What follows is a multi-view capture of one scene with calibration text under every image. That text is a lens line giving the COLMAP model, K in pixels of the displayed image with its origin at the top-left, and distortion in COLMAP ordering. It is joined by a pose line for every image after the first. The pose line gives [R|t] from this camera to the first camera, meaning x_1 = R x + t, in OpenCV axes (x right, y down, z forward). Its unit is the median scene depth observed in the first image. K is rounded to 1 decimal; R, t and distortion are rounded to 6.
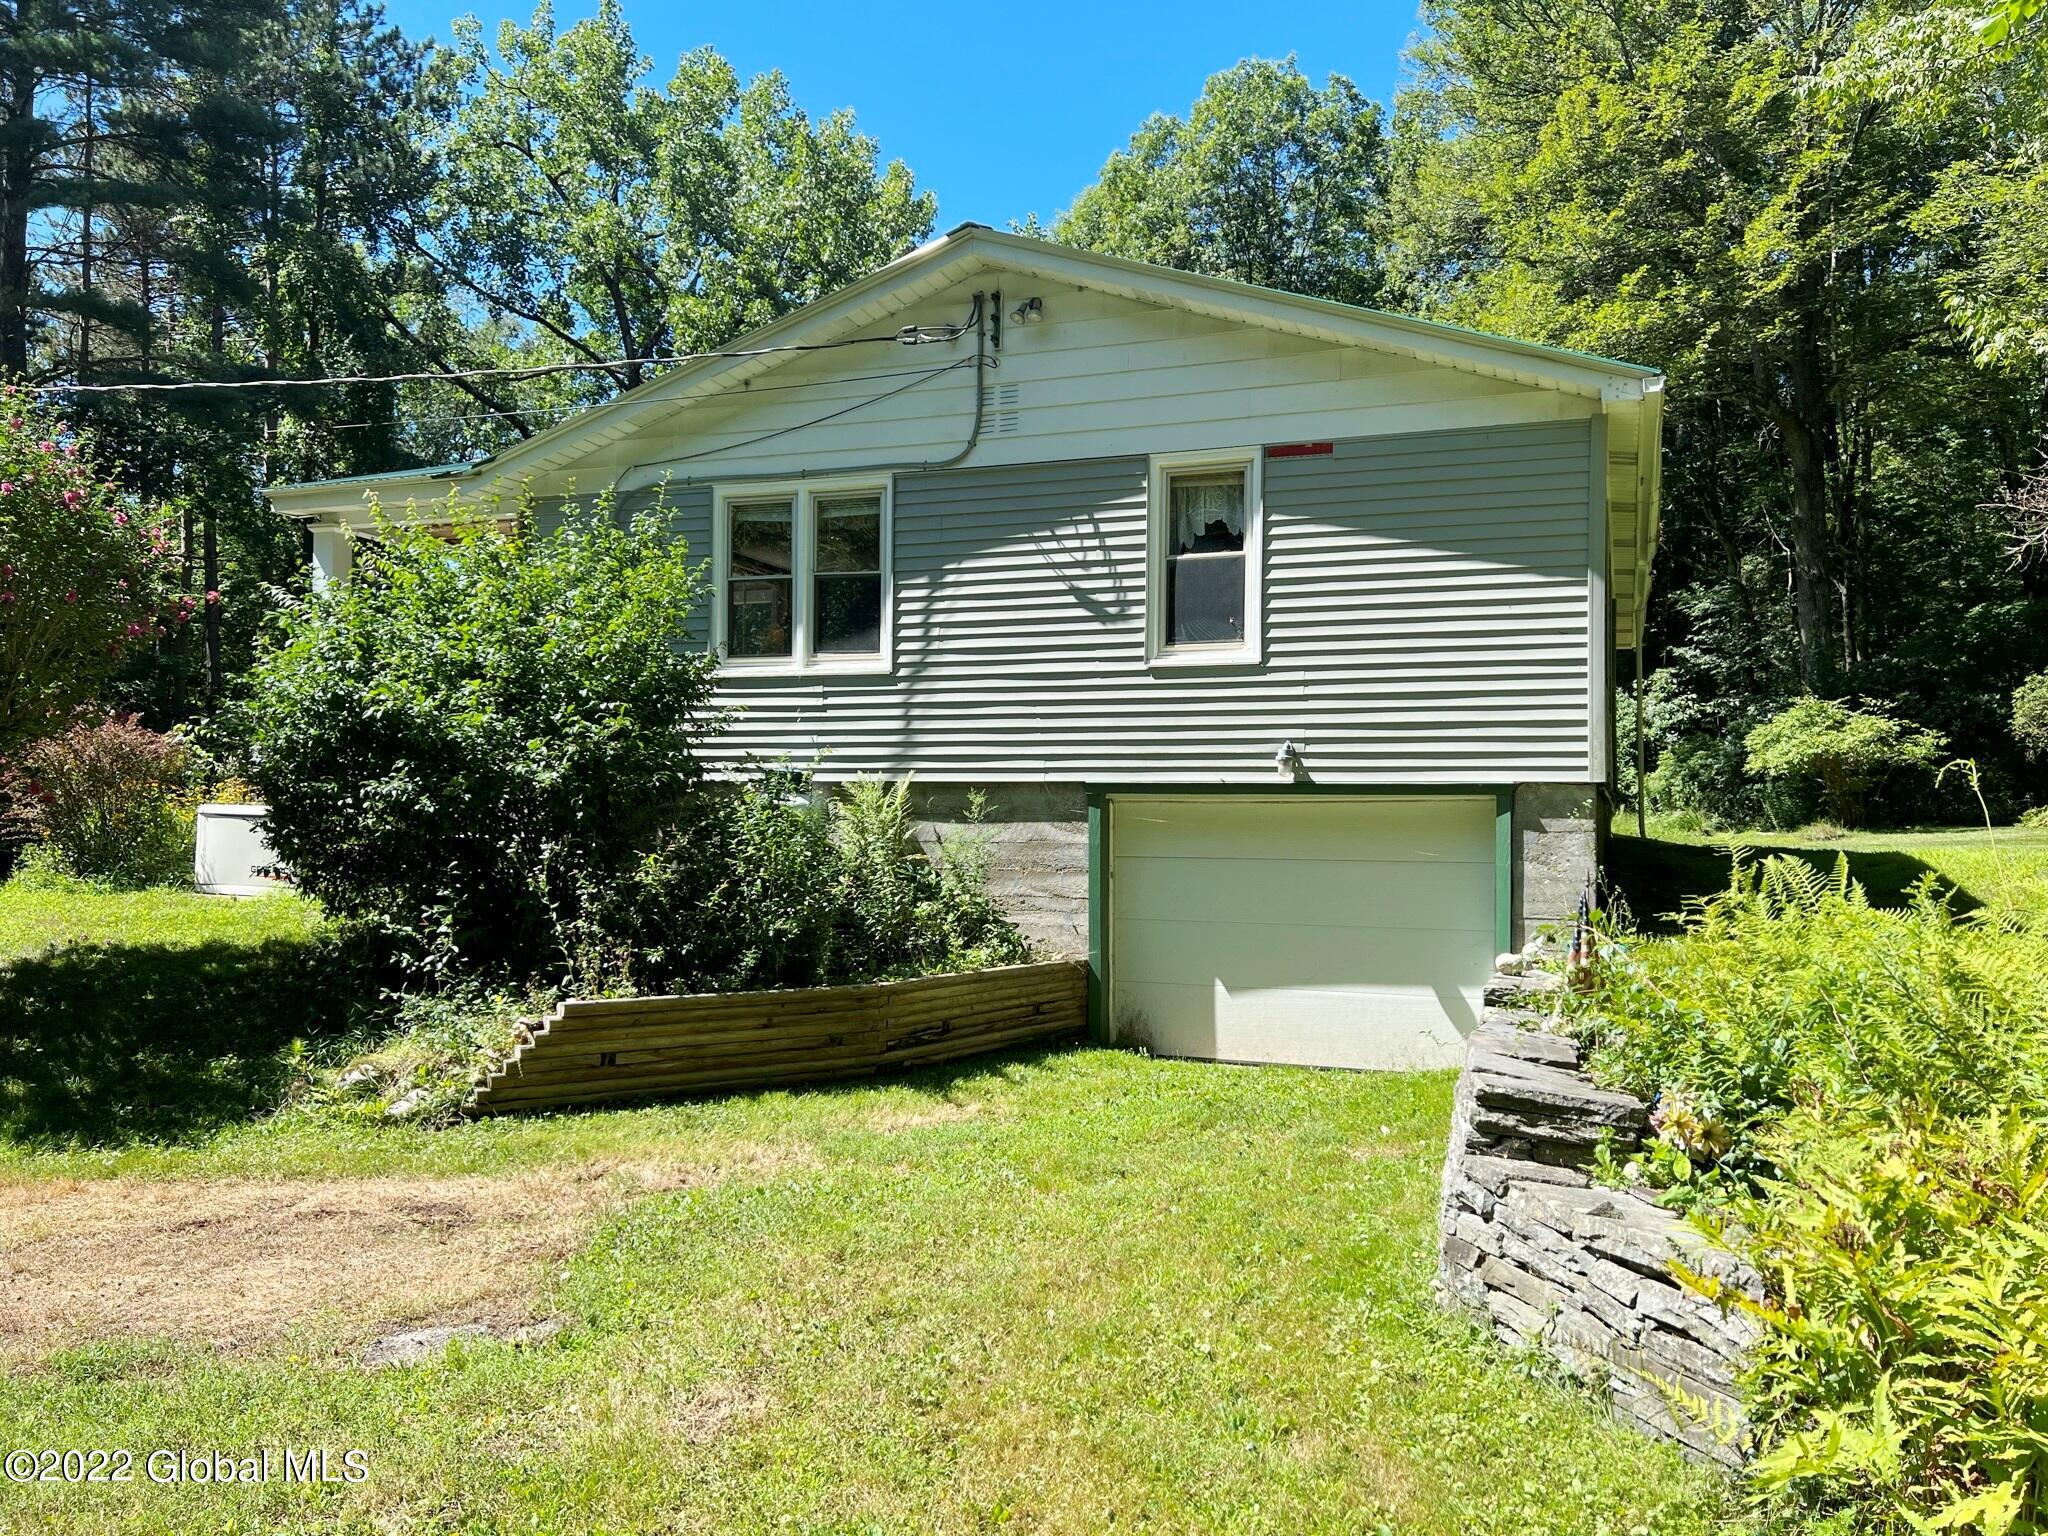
lens RADIAL K [[1574.3, 0, 1032.5], [0, 1574.3, 773.1], [0, 0, 1]] dist [-0.004420, -0.006699]
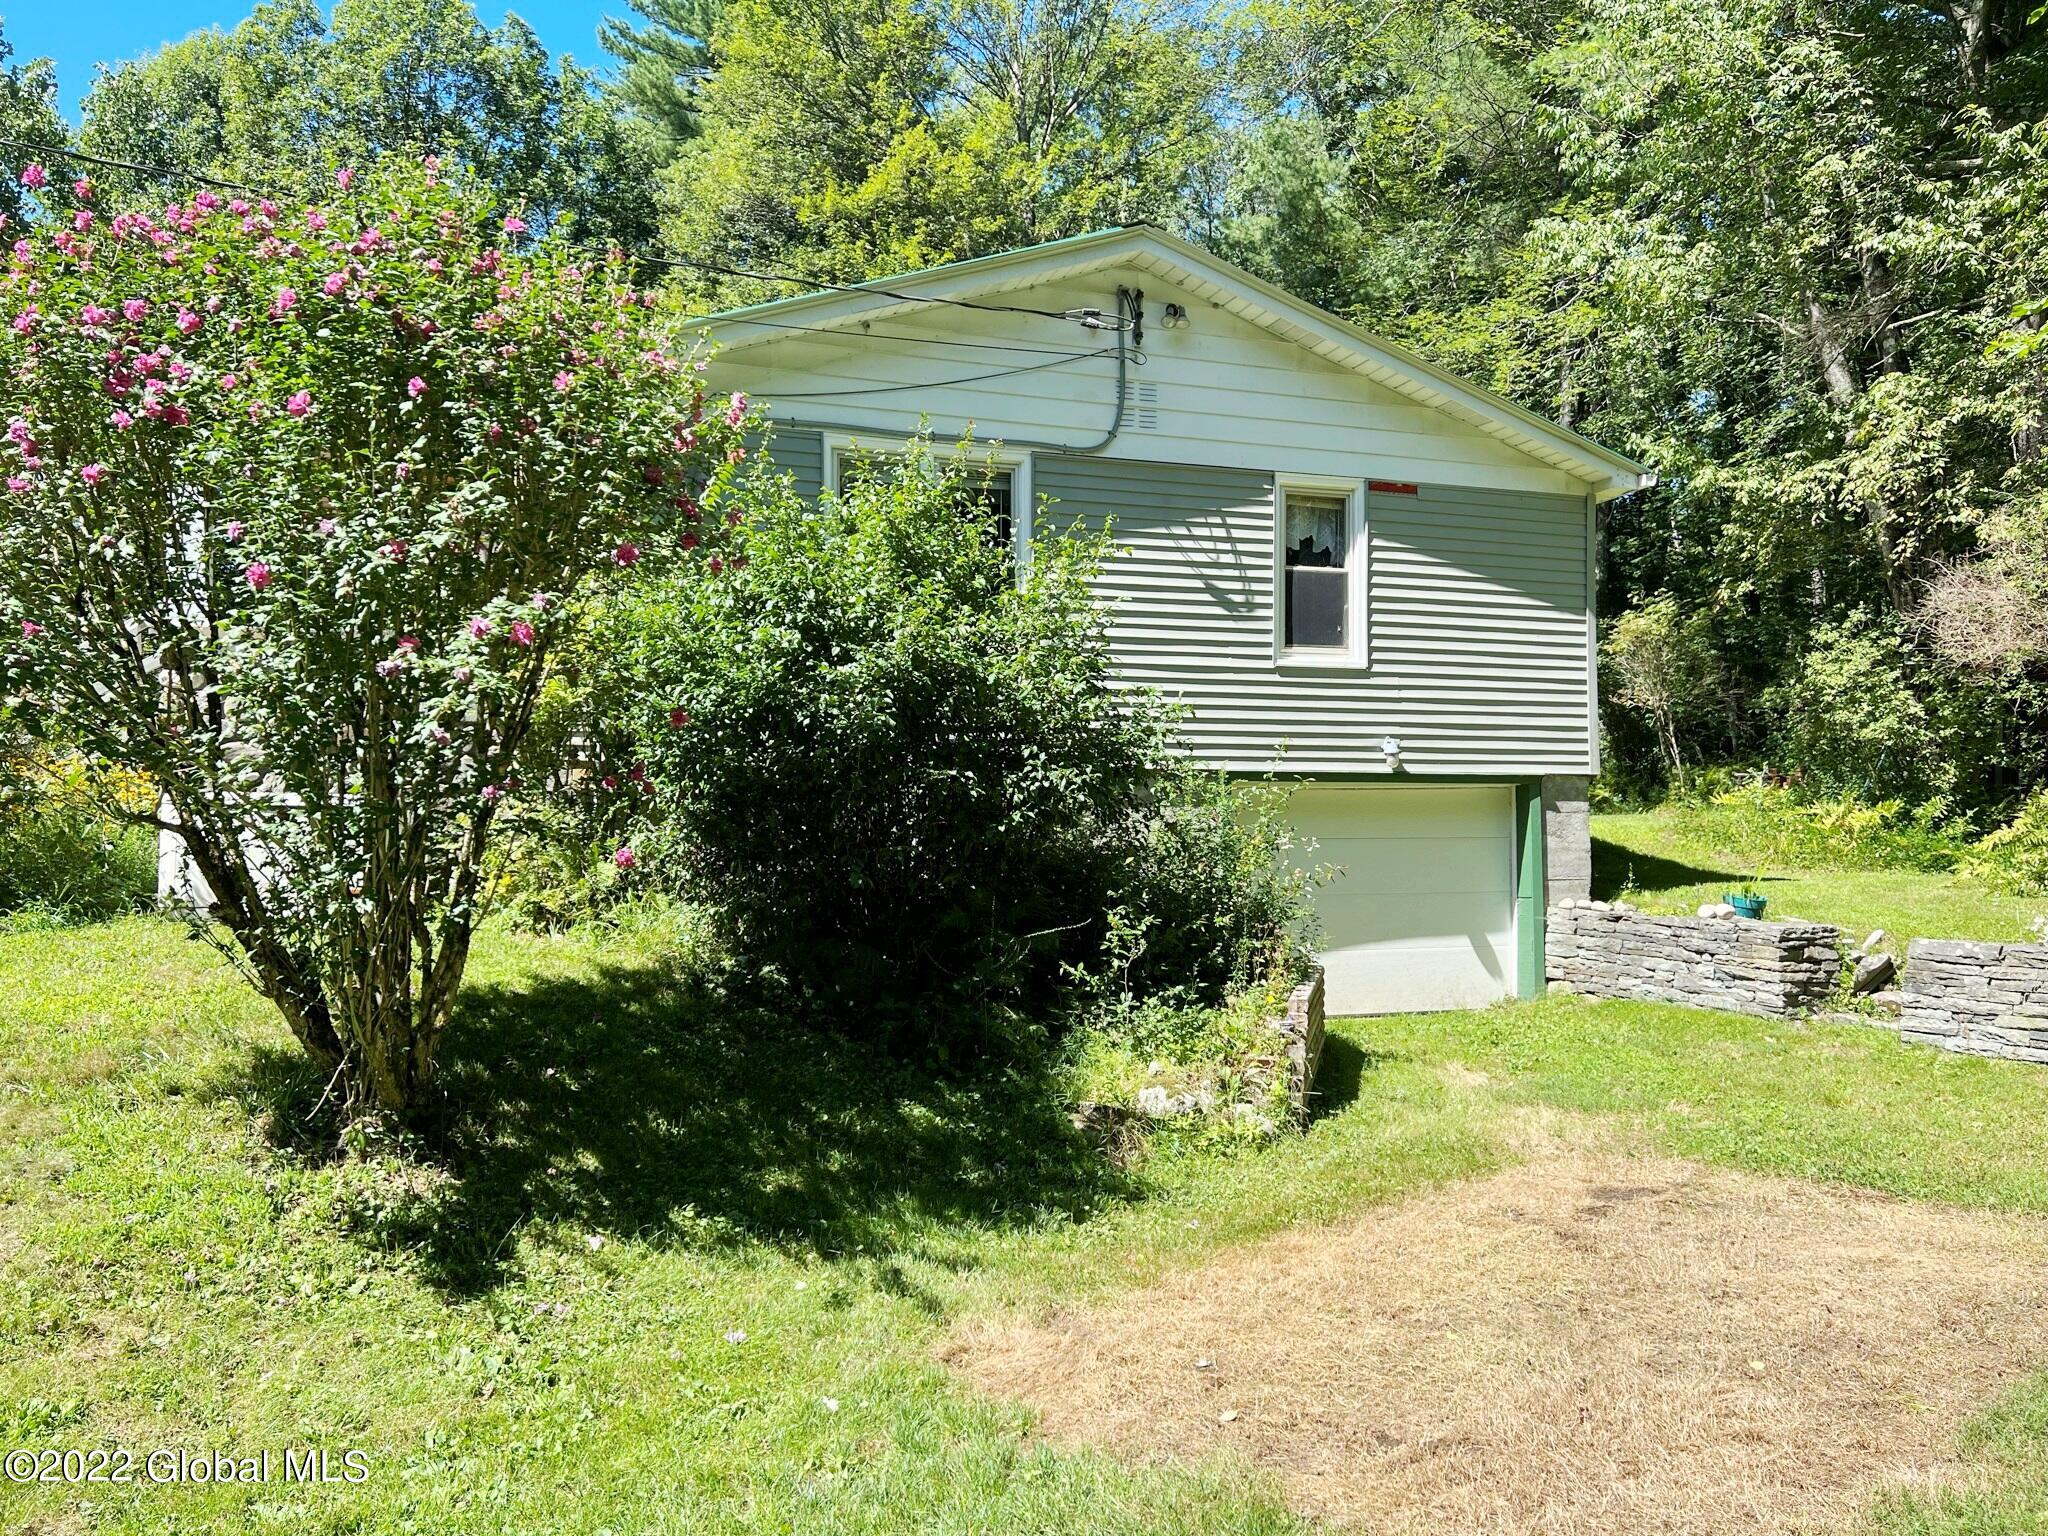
lens RADIAL K [[1574.3, 0, 1033.0], [0, 1574.3, 768.7], [0, 0, 1]] dist [-0.004420, -0.006699]
pose [[0.766211, 0.007132, 0.642549, -0.761283], [-0.016016, 0.999840, 0.008000, -0.001482], [-0.642389, -0.016421, 0.766202, 0.265530]]
